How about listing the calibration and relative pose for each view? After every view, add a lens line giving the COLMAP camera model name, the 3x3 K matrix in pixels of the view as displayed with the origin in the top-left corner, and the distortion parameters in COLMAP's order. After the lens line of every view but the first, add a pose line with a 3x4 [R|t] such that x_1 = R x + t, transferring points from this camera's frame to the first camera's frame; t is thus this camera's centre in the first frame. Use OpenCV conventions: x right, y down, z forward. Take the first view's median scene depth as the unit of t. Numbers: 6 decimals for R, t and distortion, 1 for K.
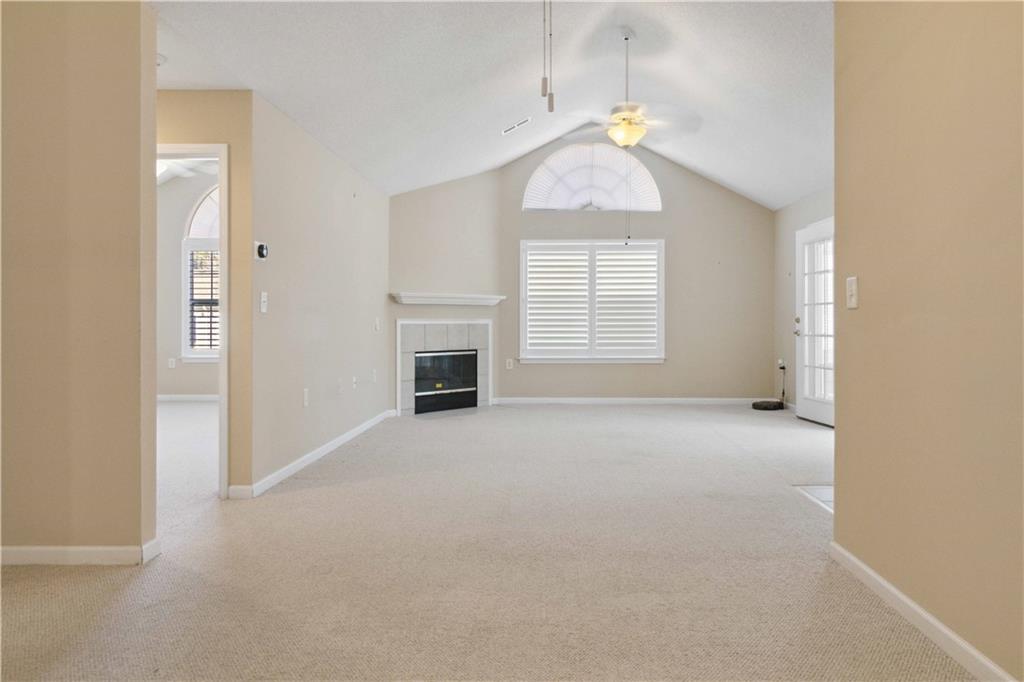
lens RADIAL K [[650.8, 0, 522.4], [0, 650.8, 329.3], [0, 0, 1]] dist [0.013144, -0.000655]
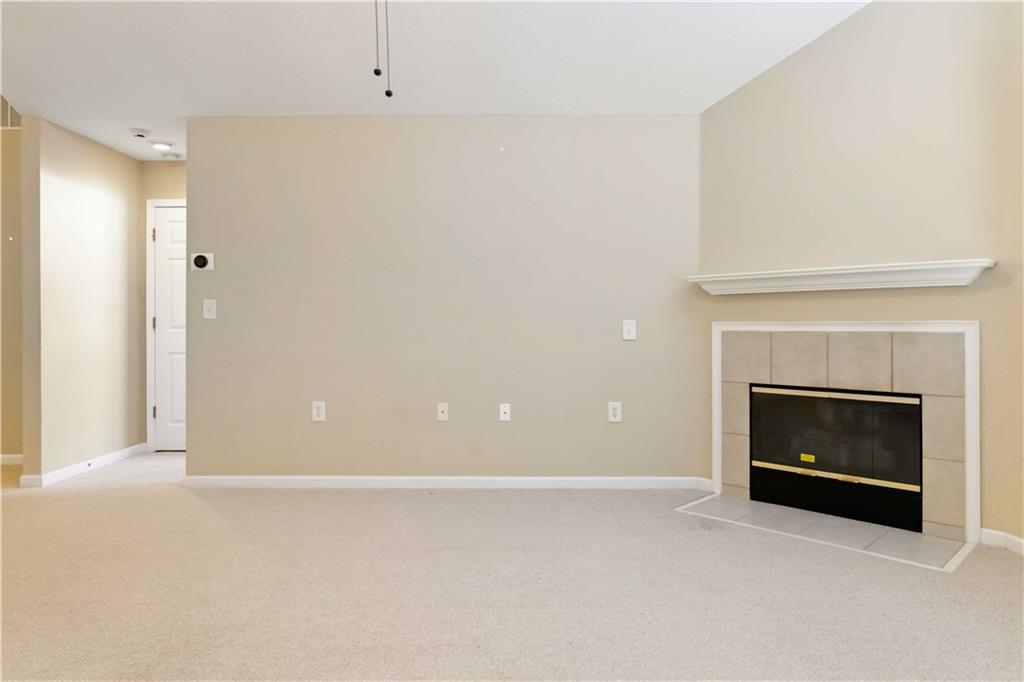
lens RADIAL K [[639.7, 0, 513.2], [0, 639.7, 325.5], [0, 0, 1]] dist [0.003168, -0.005926]
pose [[0.026791, 0.002135, -0.999639, 0.328752], [-0.009500, 0.999953, 0.001881, -0.010954], [0.999596, 0.009446, 0.026810, 0.729190]]
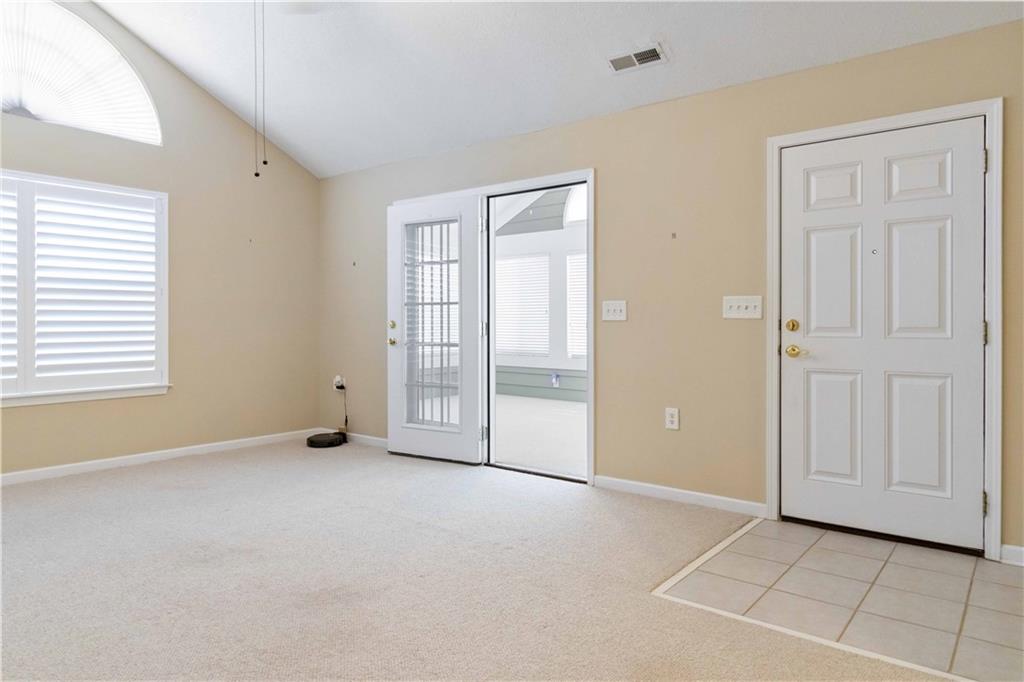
lens RADIAL K [[639.7, 0, 513.2], [0, 639.7, 325.5], [0, 0, 1]] dist [0.003168, -0.005926]
pose [[0.614059, -0.002285, 0.789257, -0.061116], [0.006411, 0.999977, -0.002093, -0.009098], [-0.789234, 0.006345, 0.614060, 0.374814]]
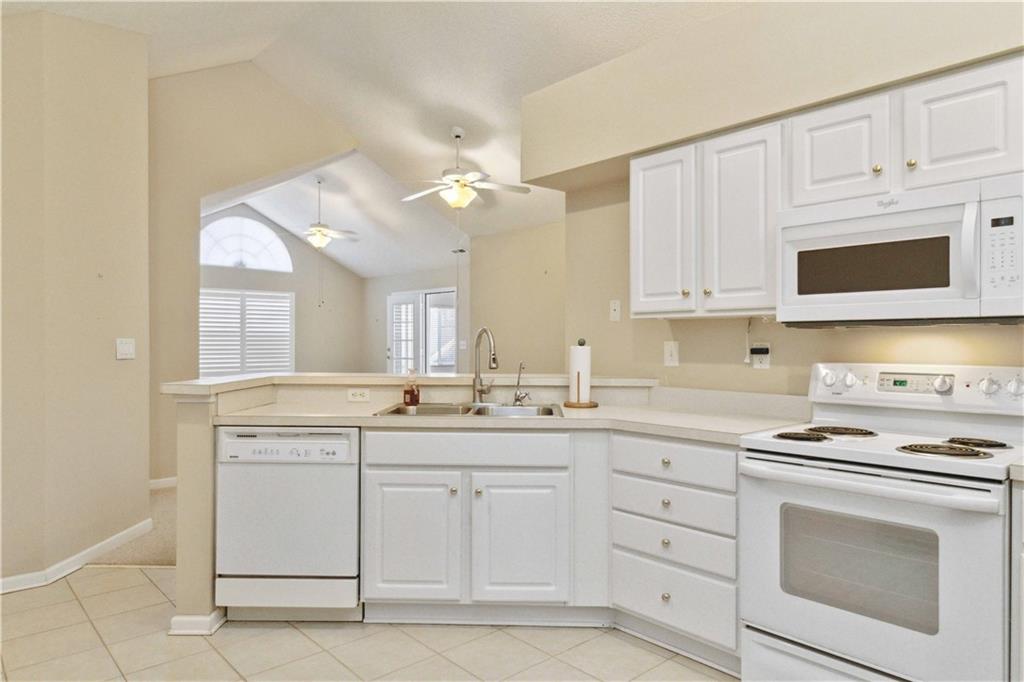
lens RADIAL K [[673.8, 0, 512.0], [0, 673.8, 341.0], [0, 0, 1]] dist [0.001973, -0.001084]
pose [[0.736217, 0.002514, 0.676741, -0.435930], [0.008380, 0.999883, -0.012831, -0.009288], [-0.676694, 0.015117, 0.736109, -0.411142]]
